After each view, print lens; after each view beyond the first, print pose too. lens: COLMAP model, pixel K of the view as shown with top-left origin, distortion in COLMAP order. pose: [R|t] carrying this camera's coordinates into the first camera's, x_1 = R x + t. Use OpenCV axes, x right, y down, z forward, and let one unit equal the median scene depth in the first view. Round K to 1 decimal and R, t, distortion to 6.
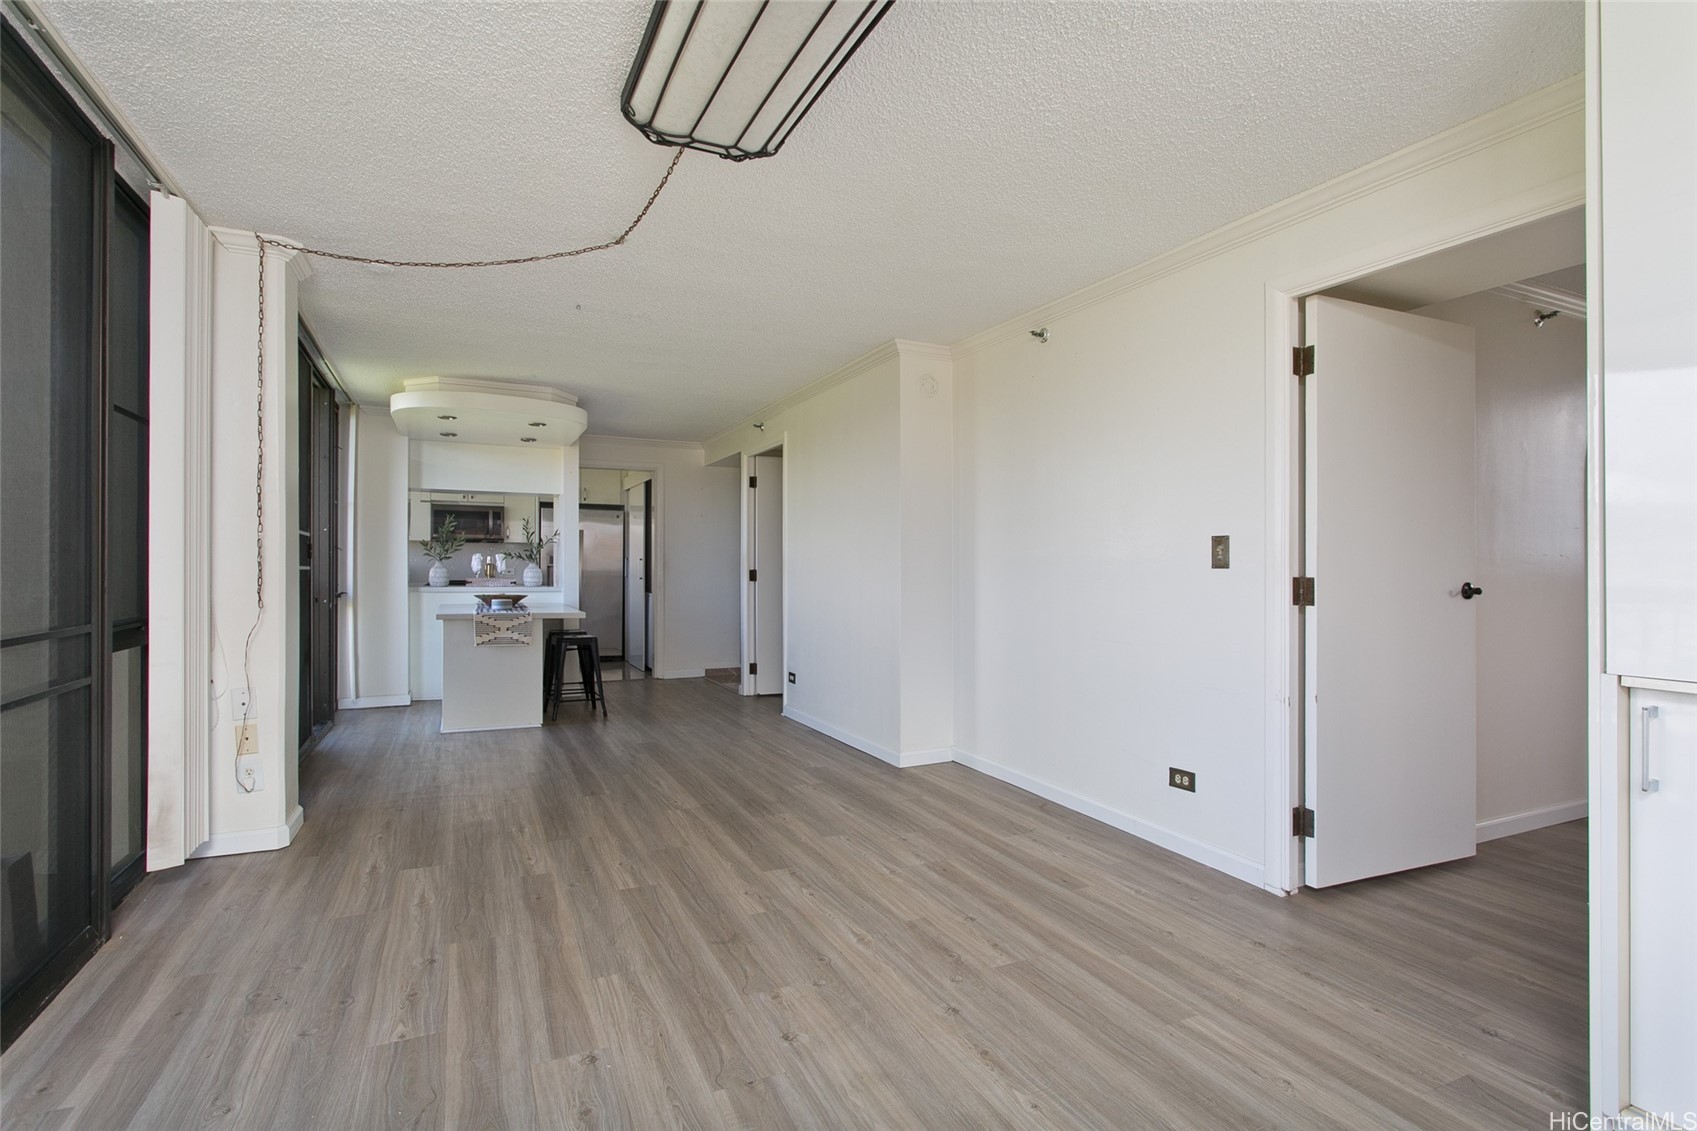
lens RADIAL K [[820.4, 0, 839.8], [0, 820.4, 575.4], [0, 0, 1]] dist [-0.010128, 0.004249]
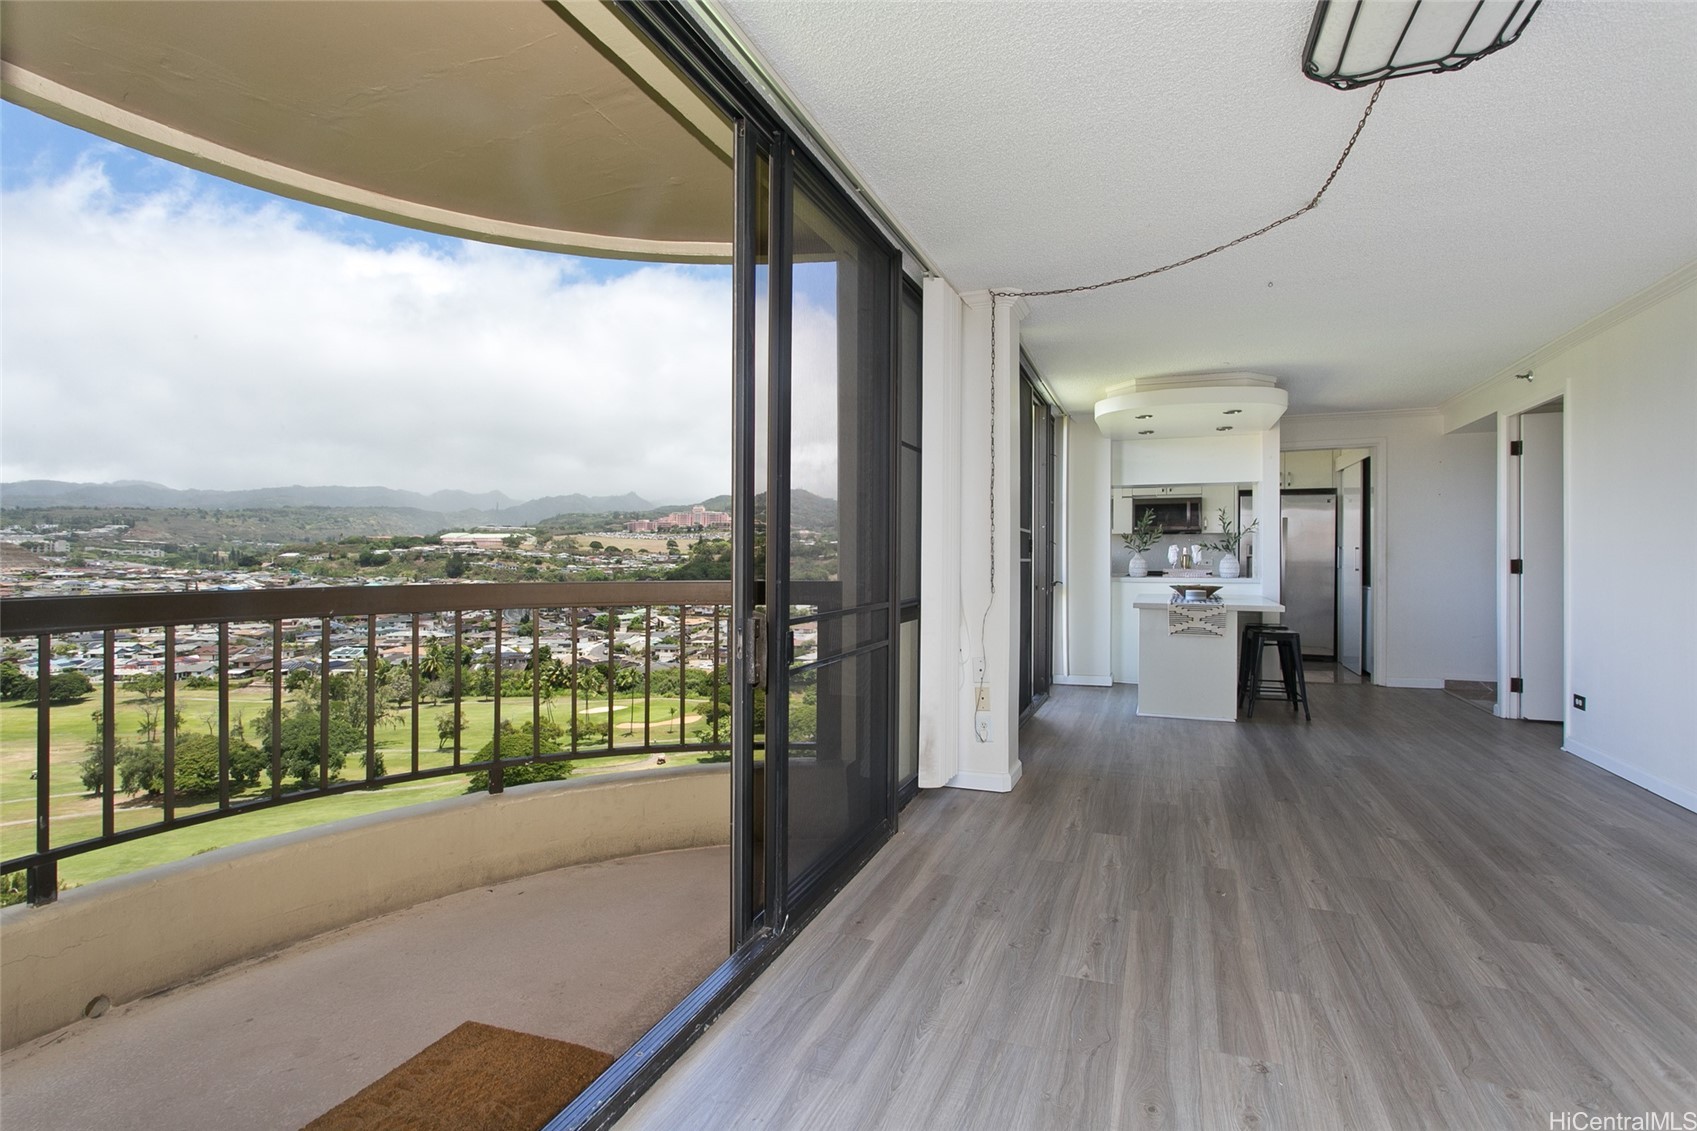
lens RADIAL K [[820.4, 0, 846.7], [0, 820.4, 555.4], [0, 0, 1]] dist [-0.010128, 0.004249]
pose [[0.693166, -0.008905, -0.720723, 0.037246], [-0.000488, 0.999918, -0.012824, -0.001349], [0.720778, 0.009241, 0.693105, -0.018235]]
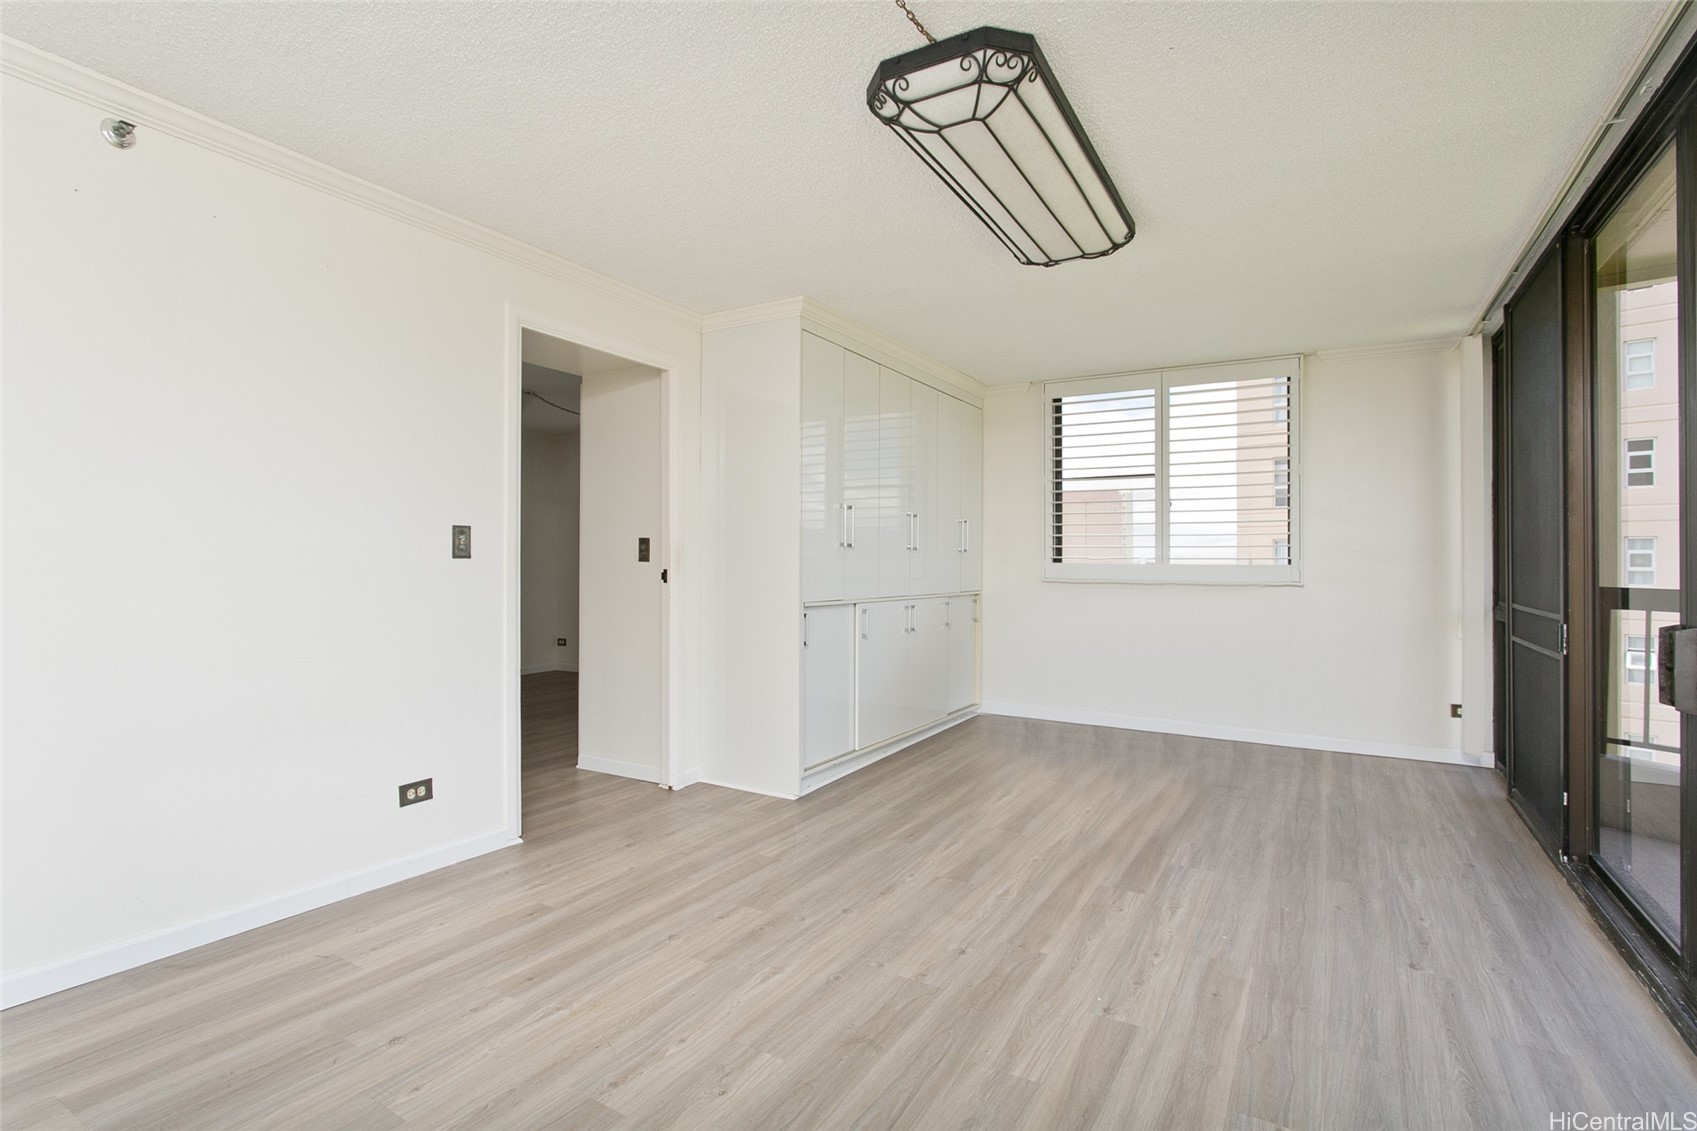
lens RADIAL K [[820.4, 0, 847.2], [0, 820.4, 561.4], [0, 0, 1]] dist [-0.010128, 0.004249]
pose [[-0.568600, -0.009630, 0.822558, -0.667799], [-0.005678, 0.999954, 0.007782, -0.016501], [-0.822595, -0.000246, -0.568628, 1.271249]]
